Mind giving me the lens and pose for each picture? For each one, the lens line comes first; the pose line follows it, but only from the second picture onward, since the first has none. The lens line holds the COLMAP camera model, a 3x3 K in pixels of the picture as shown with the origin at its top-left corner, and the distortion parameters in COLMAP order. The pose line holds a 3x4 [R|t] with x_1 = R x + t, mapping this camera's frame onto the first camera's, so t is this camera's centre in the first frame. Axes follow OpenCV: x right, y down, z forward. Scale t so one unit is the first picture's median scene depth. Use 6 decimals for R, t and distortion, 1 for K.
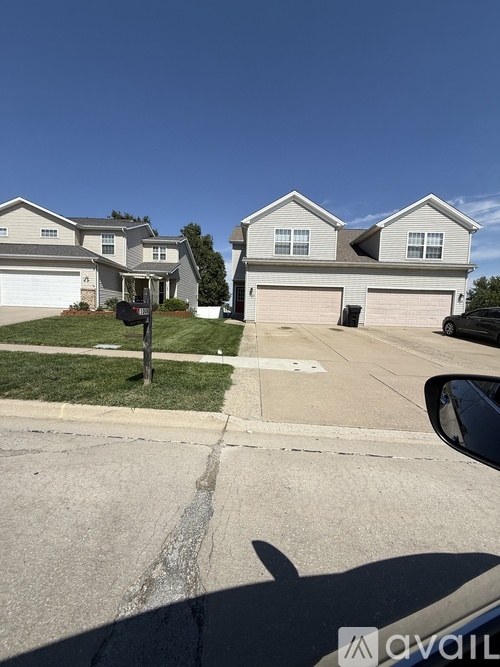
lens RADIAL K [[266.7, 0, 250.0], [0, 266.7, 333.5], [0, 0, 1]] dist [0.000463, 0.000065]
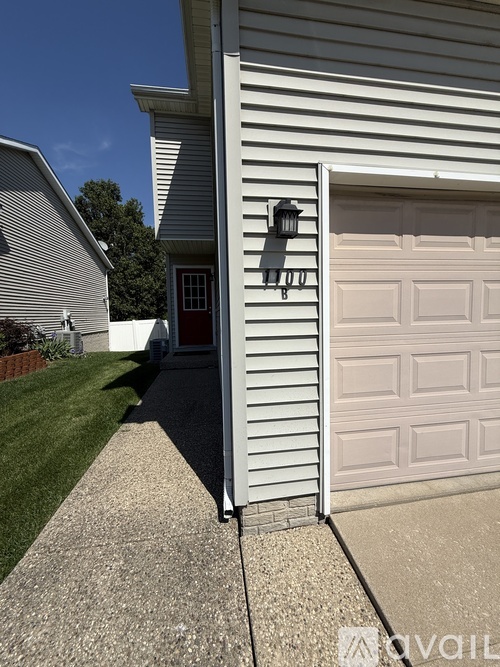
lens RADIAL K [[266.7, 0, 250.0], [0, 266.7, 333.5], [0, 0, 1]] dist [0.000463, 0.000065]
pose [[0.985300, -0.069305, 0.156141, -0.012743], [0.069590, 0.997569, 0.003648, -0.061868], [-0.156014, 0.007272, 0.987728, 0.454982]]
